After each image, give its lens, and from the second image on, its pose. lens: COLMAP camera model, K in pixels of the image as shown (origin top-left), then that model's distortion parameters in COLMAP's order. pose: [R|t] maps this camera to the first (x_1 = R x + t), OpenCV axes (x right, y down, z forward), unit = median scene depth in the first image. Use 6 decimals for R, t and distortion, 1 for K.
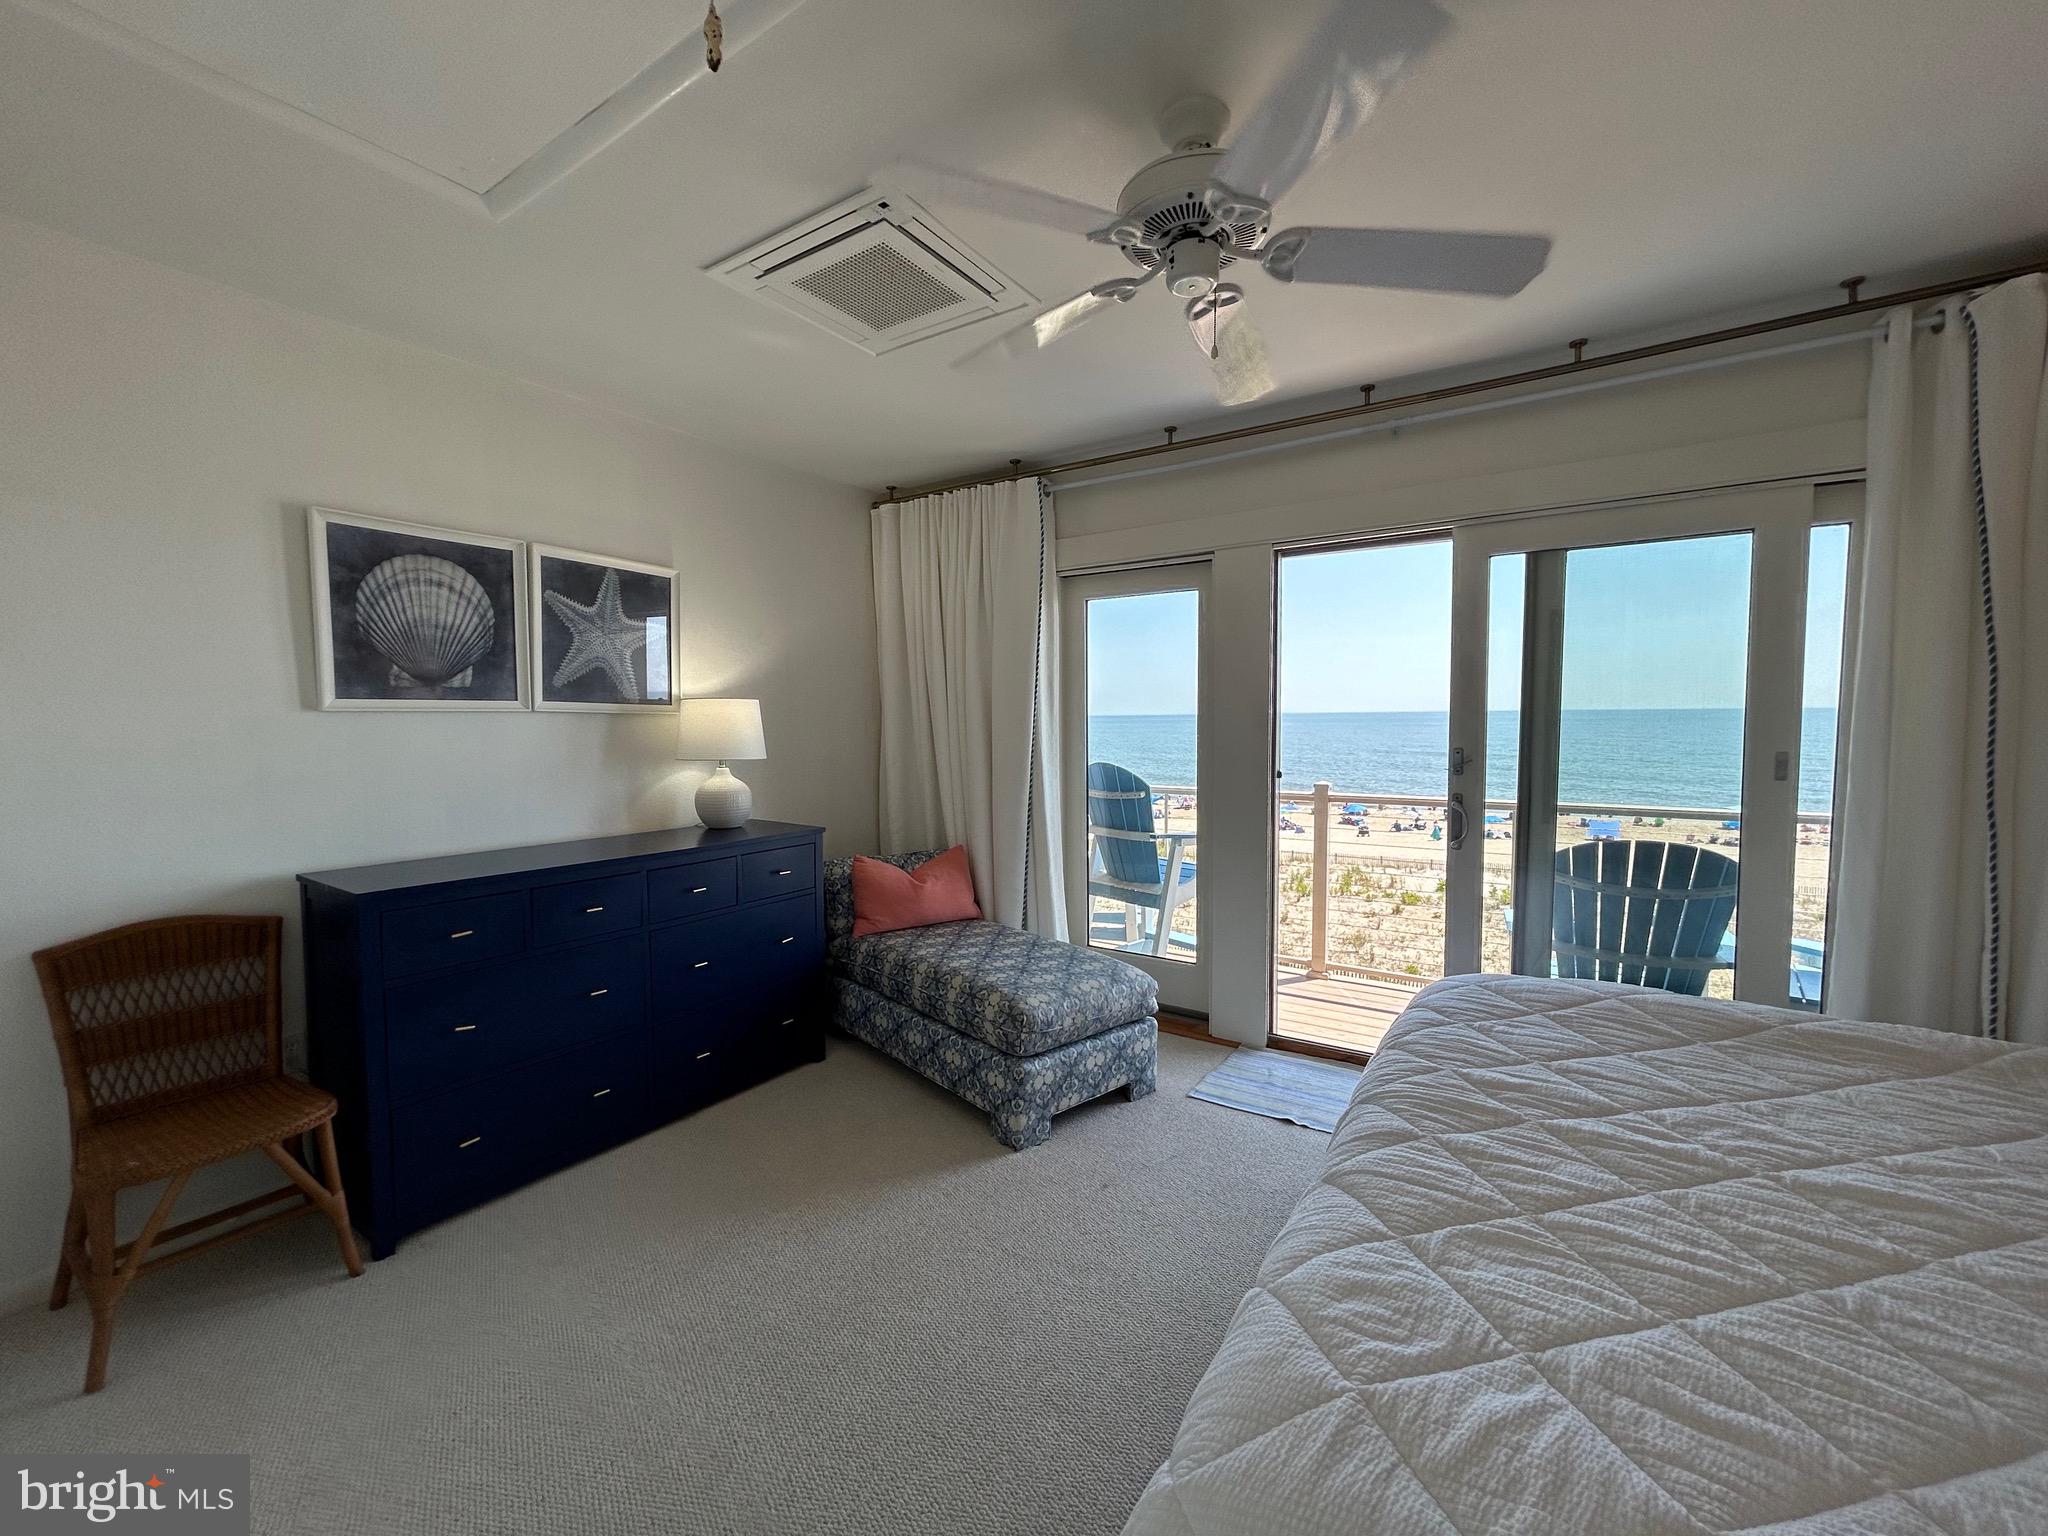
lens RADIAL K [[814.0, 0, 1024.0], [0, 814.0, 768.0], [0, 0, 1]] dist [0.000725, 0.000274]
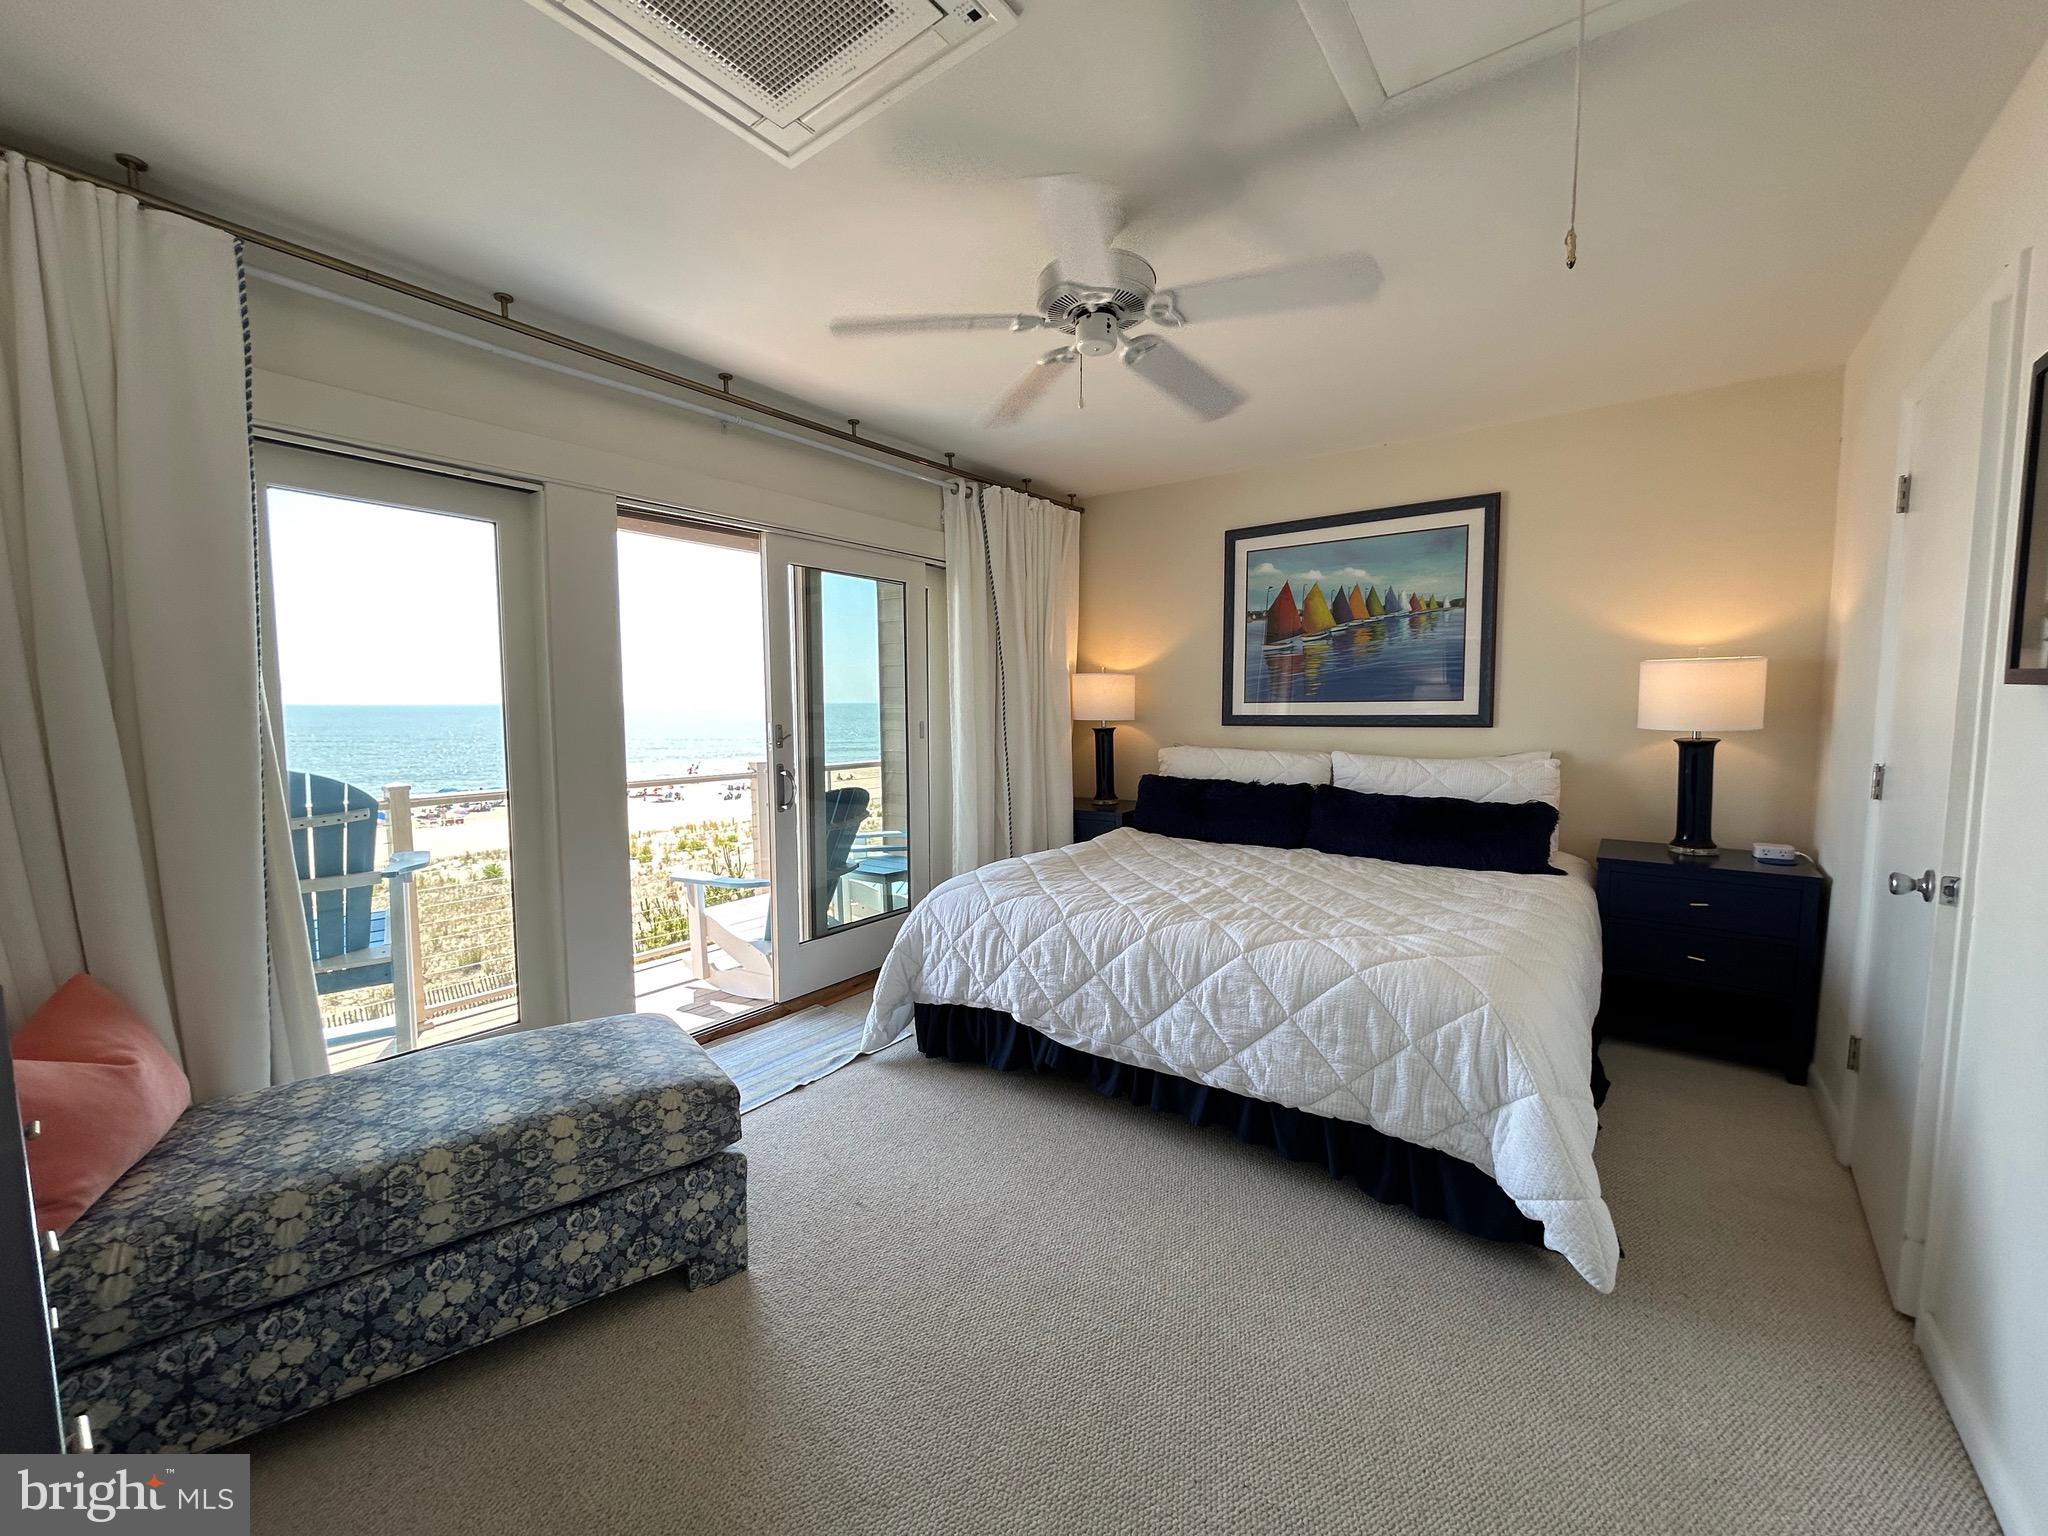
lens RADIAL K [[814.0, 0, 1024.0], [0, 814.0, 768.0], [0, 0, 1]] dist [0.000725, 0.000274]
pose [[0.072280, -0.073469, 0.994675, -0.614670], [0.063652, 0.995590, 0.068912, -0.021031], [-0.995351, 0.058332, 0.076638, 0.577218]]
